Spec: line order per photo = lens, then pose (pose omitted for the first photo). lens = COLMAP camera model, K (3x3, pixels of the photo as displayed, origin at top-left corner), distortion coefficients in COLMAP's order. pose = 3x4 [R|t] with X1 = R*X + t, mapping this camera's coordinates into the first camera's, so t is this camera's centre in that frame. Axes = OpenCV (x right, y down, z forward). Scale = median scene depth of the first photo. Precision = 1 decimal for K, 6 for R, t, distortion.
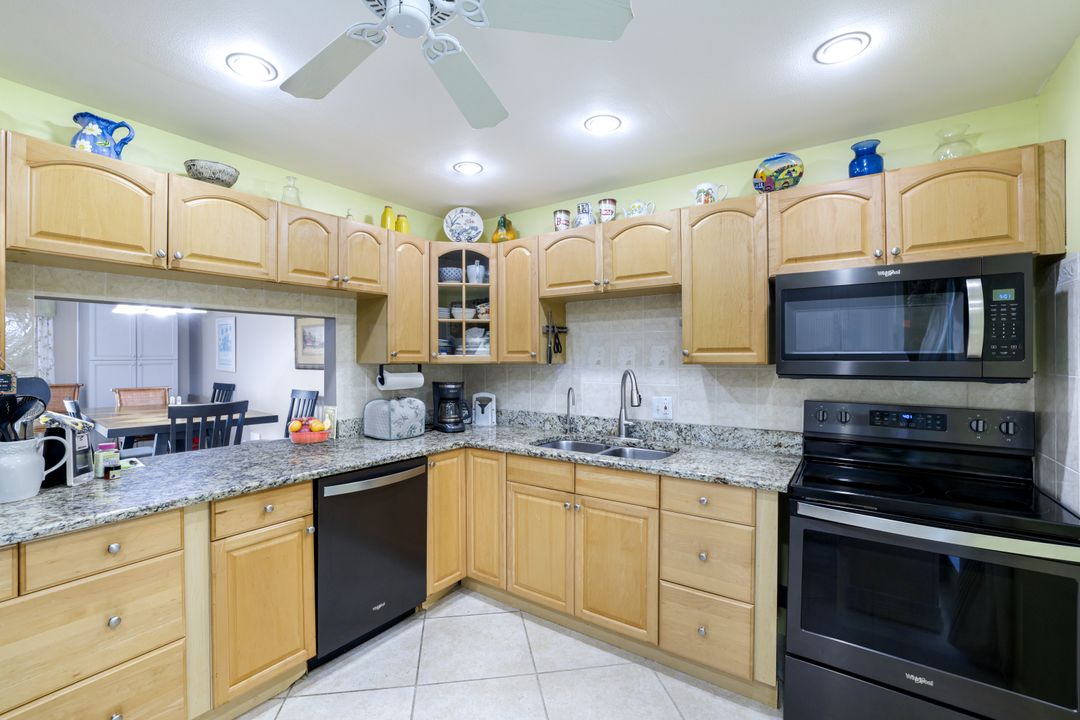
lens RADIAL K [[460.6, 0, 528.3], [0, 460.6, 357.5], [0, 0, 1]] dist [-0.031135, 0.007854]
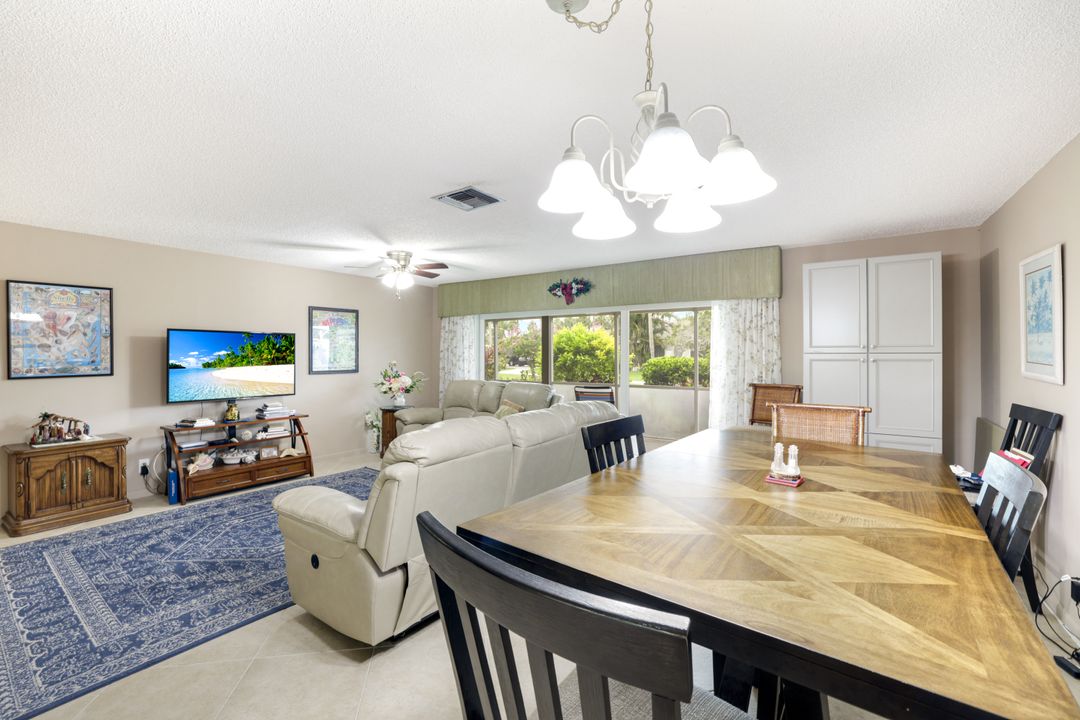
lens RADIAL K [[460.6, 0, 537.4], [0, 460.6, 358.6], [0, 0, 1]] dist [-0.031135, 0.007854]
pose [[0.022983, 0.013476, -0.999645, -0.703476], [0.000218, 0.999909, 0.013484, 0.012650], [0.999736, -0.000528, 0.022978, 1.425466]]
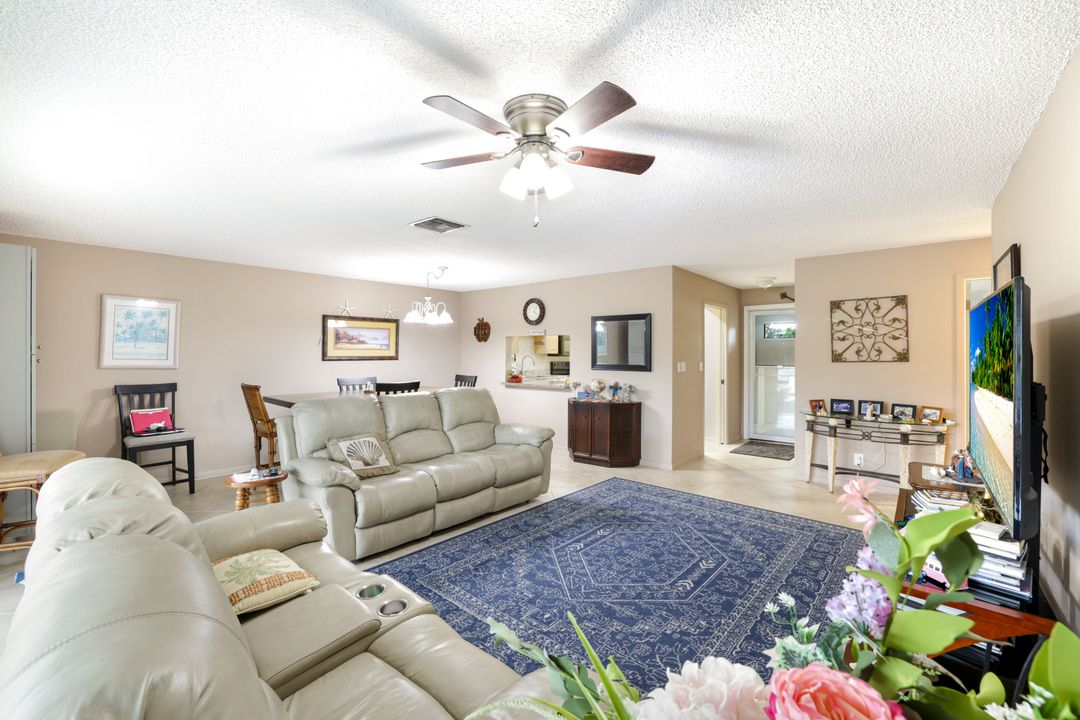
lens RADIAL K [[460.6, 0, 534.2], [0, 460.6, 351.8], [0, 0, 1]] dist [-0.031135, 0.007854]
pose [[0.088329, 0.001443, 0.996090, -3.690047], [-0.002663, 0.999996, -0.001212, 0.004778], [-0.996088, -0.002545, 0.088333, 0.769051]]
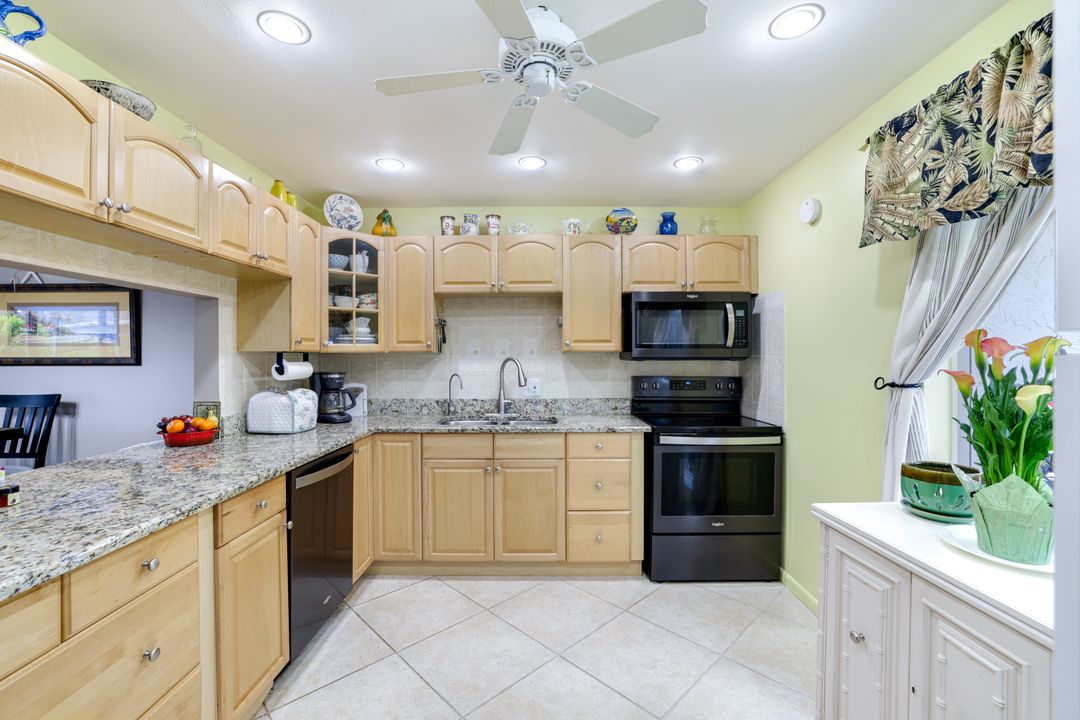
lens RADIAL K [[460.6, 0, 532.3], [0, 460.6, 357.3], [0, 0, 1]] dist [-0.031135, 0.007854]
pose [[0.817252, -0.001534, 0.576278, -0.526439], [0.000707, 0.999998, 0.001659, 0.028705], [-0.576279, -0.000948, 0.817252, -0.042896]]
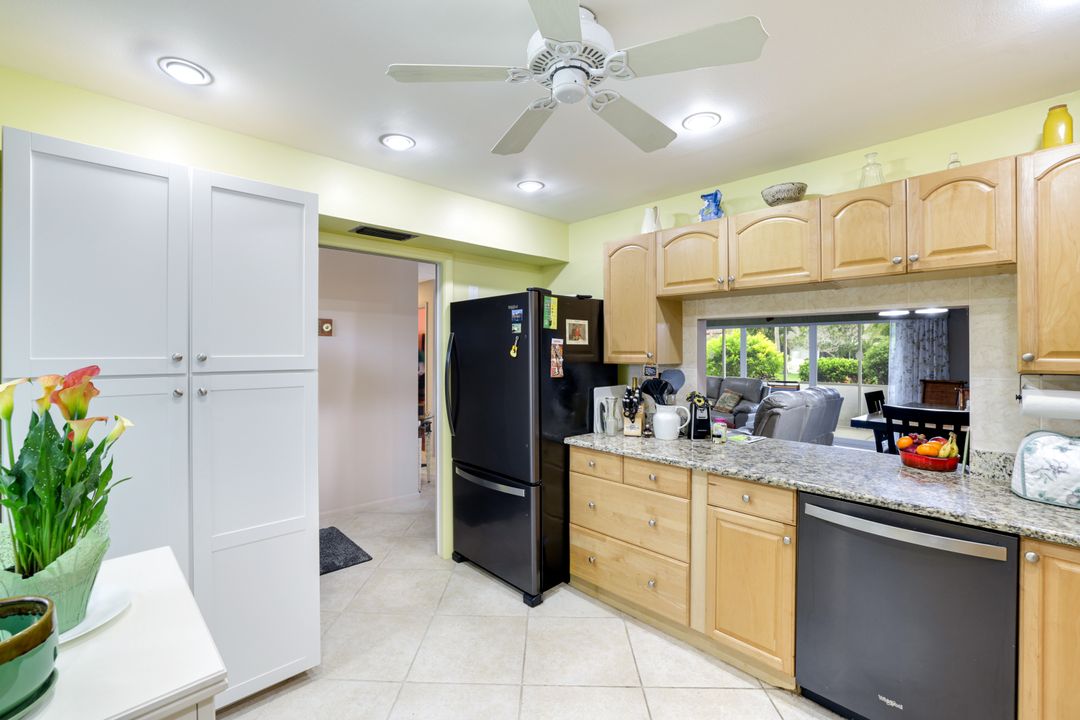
lens RADIAL K [[460.6, 0, 535.1], [0, 460.6, 352.2], [0, 0, 1]] dist [-0.031135, 0.007854]
pose [[-0.183921, 0.001531, -0.982940, 0.485435], [-0.004066, 0.999989, 0.002318, -0.015455], [0.982933, 0.004423, -0.183912, 0.566093]]
